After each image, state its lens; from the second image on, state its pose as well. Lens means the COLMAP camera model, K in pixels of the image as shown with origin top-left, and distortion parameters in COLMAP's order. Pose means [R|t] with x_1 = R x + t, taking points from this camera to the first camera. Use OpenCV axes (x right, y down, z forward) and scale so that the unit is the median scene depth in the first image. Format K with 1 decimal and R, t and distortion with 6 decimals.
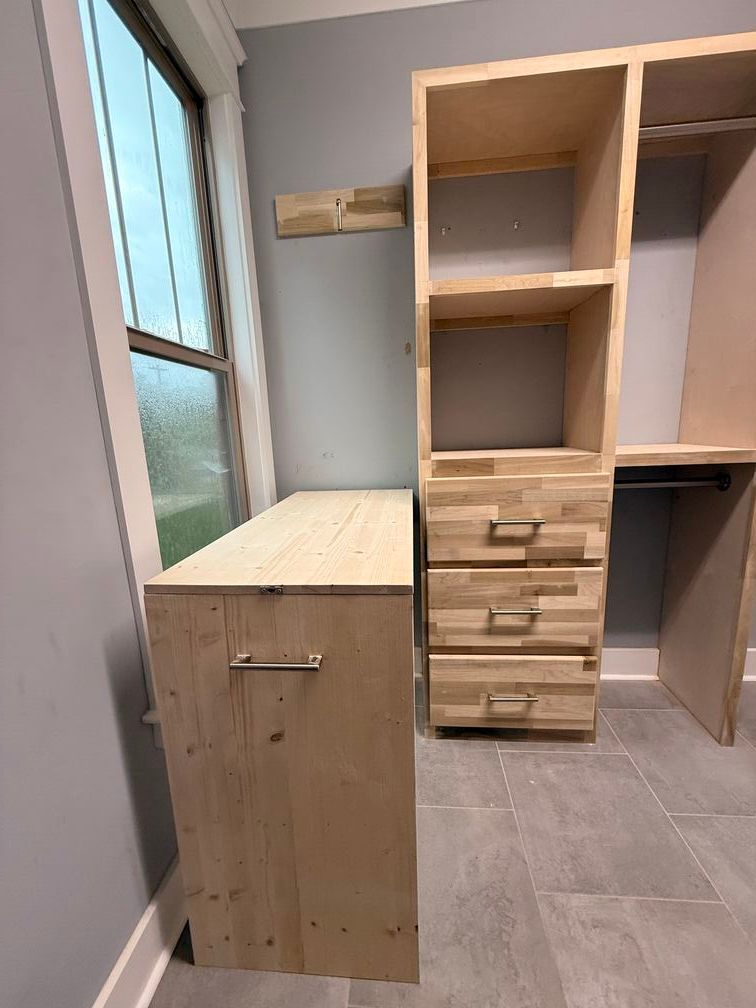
lens RADIAL K [[399.2, 0, 379.5], [0, 399.2, 500.7], [0, 0, 1]] dist [-0.000100, -0.000466]
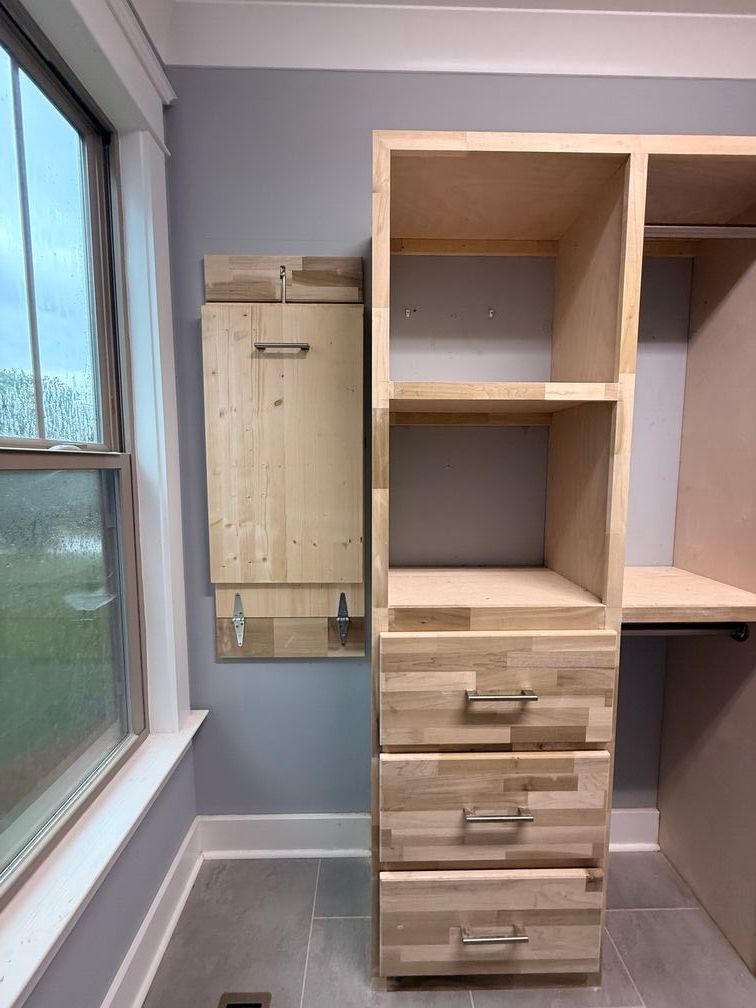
lens RADIAL K [[399.2, 0, 379.5], [0, 399.2, 500.7], [0, 0, 1]] dist [-0.000100, -0.000466]
pose [[0.994159, 0.032467, 0.102924, 0.029641], [-0.021663, 0.994300, -0.104395, -0.214215], [-0.105727, 0.101556, 0.989196, 0.237272]]
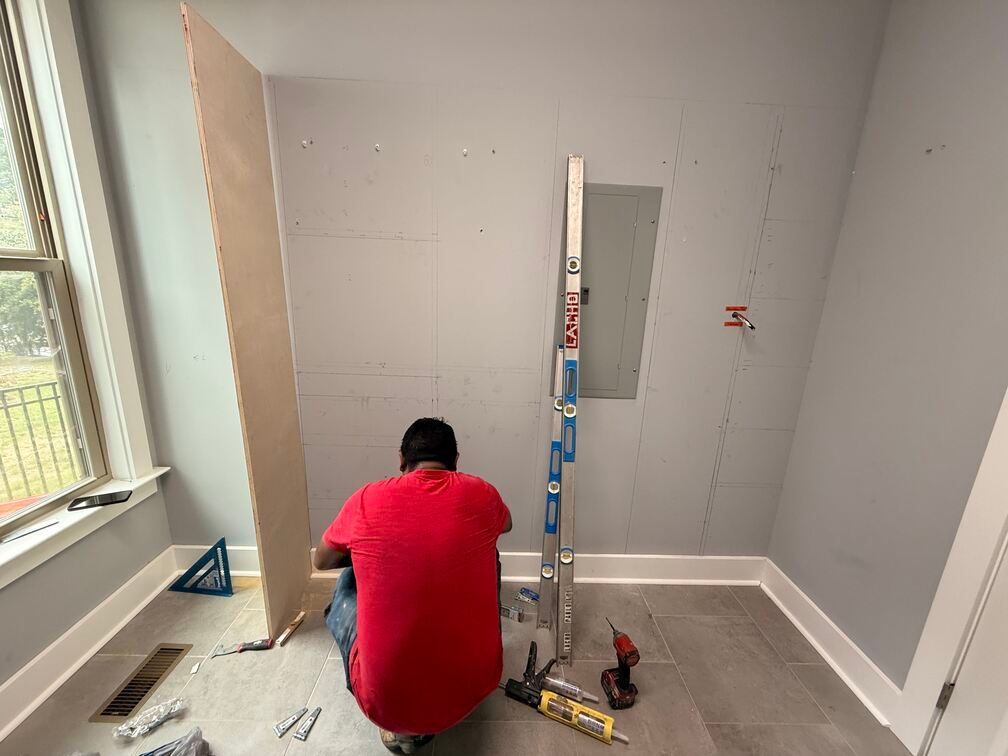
lens RADIAL K [[399.2, 0, 500.8], [0, 399.2, 377.0], [0, 0, 1]] dist [-0.000100, -0.000466]
pose [[0.991969, 0.054741, 0.114021, 0.627285], [-0.059625, 0.997424, 0.039875, -0.192515], [-0.111545, -0.046353, 0.992678, -0.063931]]
